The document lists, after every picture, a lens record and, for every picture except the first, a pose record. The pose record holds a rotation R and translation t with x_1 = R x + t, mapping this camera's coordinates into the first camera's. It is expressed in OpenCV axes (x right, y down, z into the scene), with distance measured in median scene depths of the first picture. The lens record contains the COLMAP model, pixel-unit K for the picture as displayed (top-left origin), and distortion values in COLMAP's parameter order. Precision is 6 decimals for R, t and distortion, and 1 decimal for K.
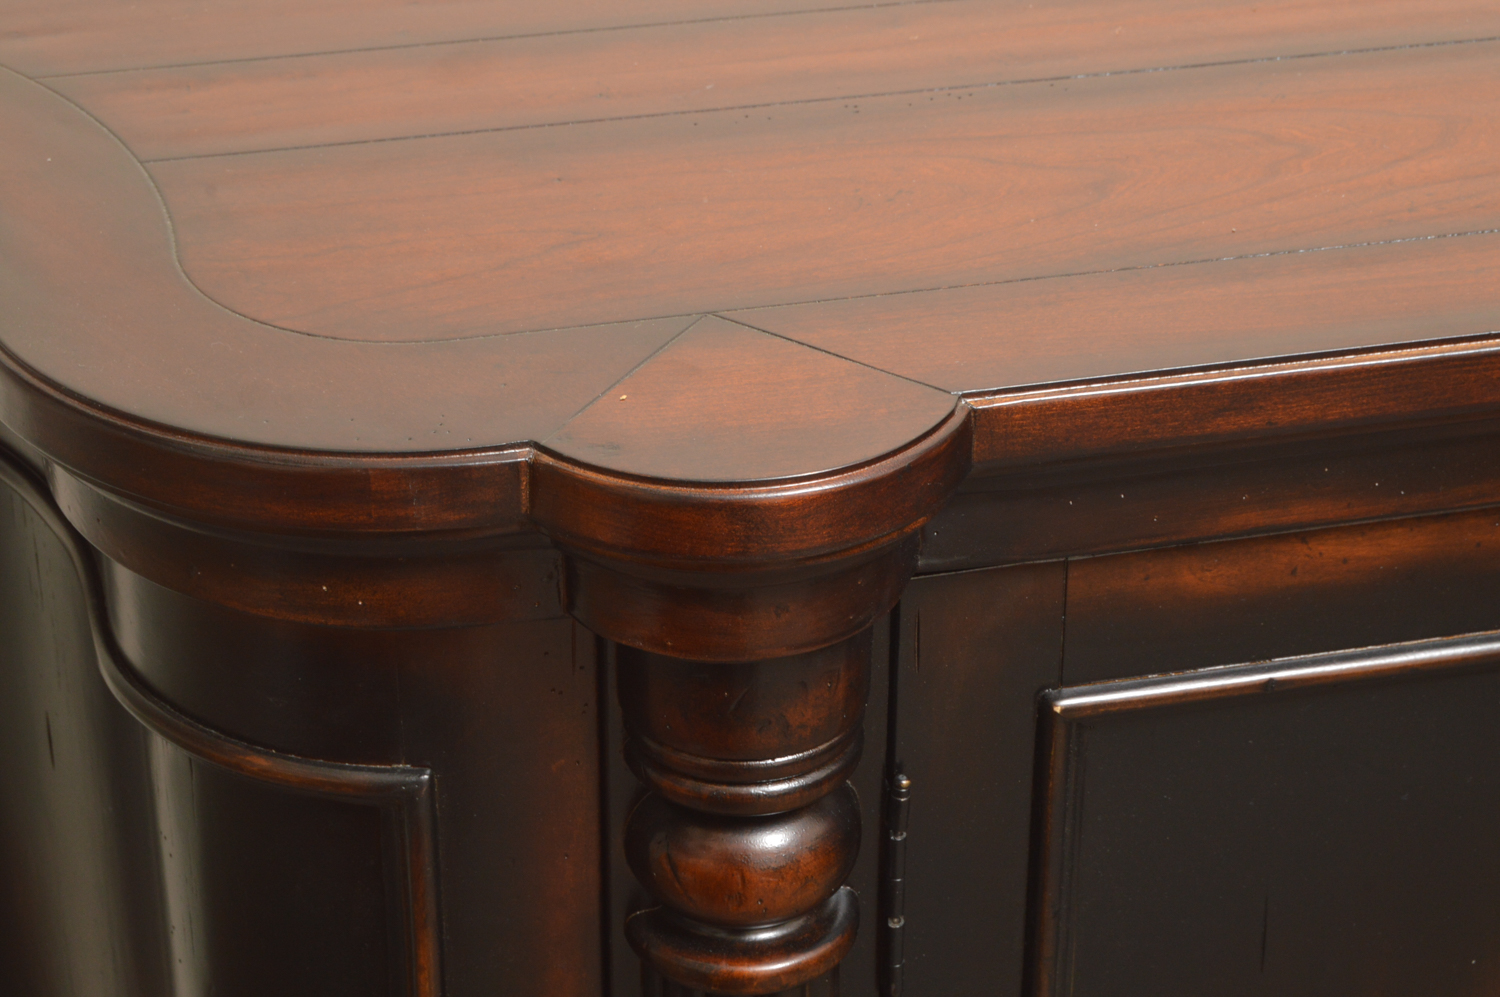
lens RADIAL K [[3435.0, 0, 750.0], [0, 3435.0, 498.5], [0, 0, 1]] dist [-0.064284, 0.402611]
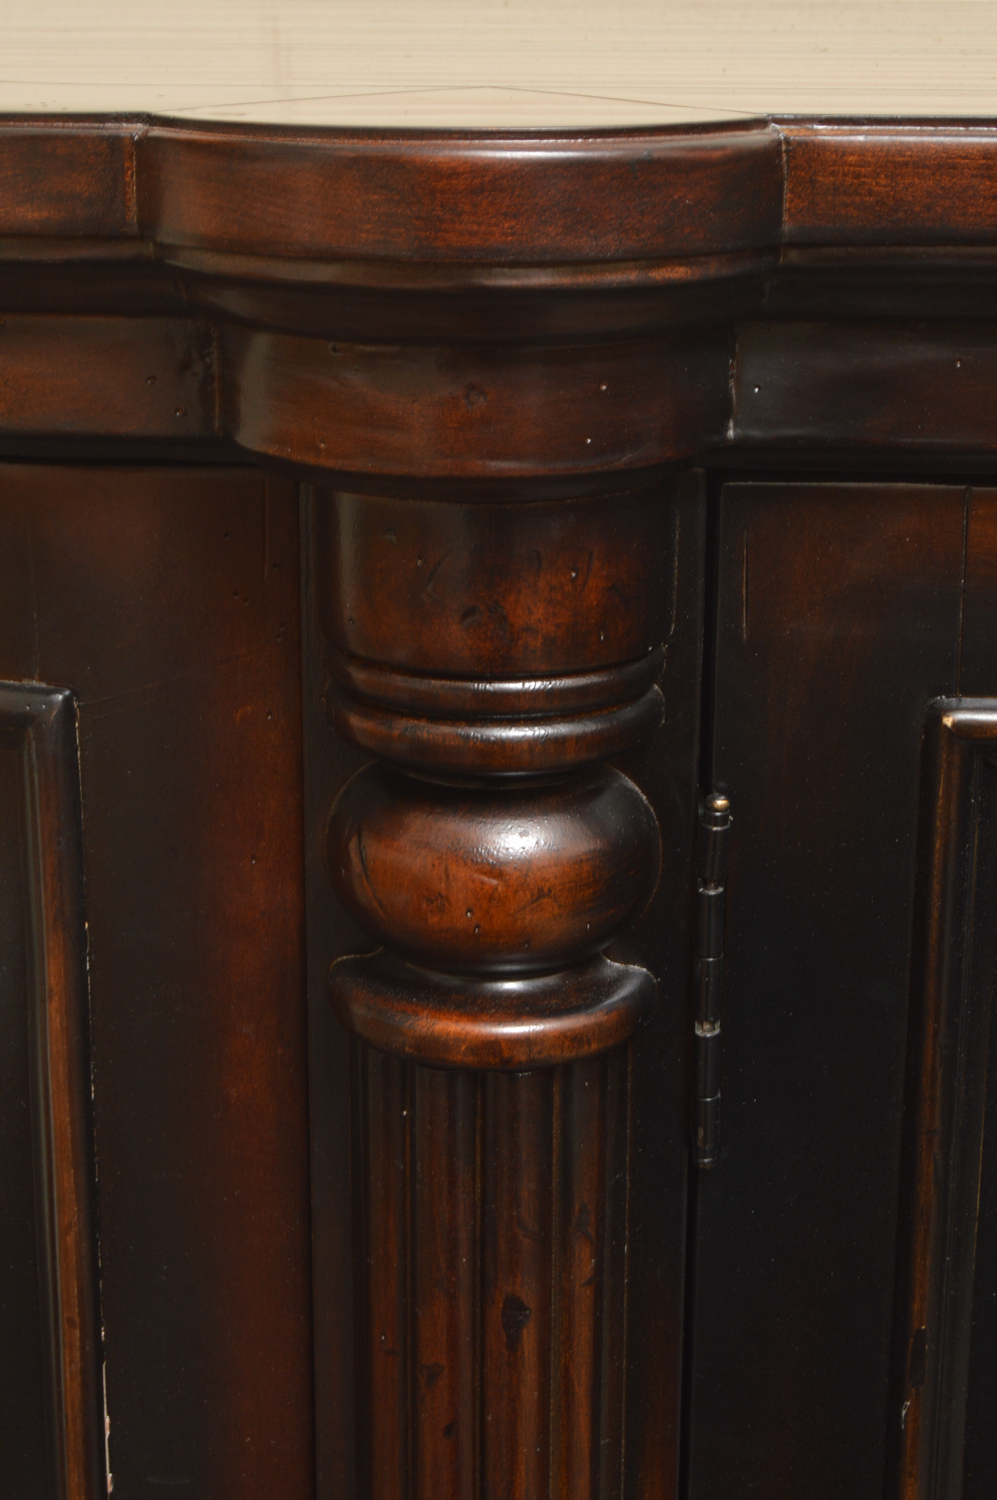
lens RADIAL K [[2821.4, 0, 498.5], [0, 2821.4, 750.0], [0, 0, 1]] dist [-0.070224, 0.069064]
pose [[0.958809, 0.085683, -0.270821, 0.161548], [-0.142621, 0.969746, -0.198121, 0.198460], [0.245652, 0.228585, 0.942021, 0.451743]]
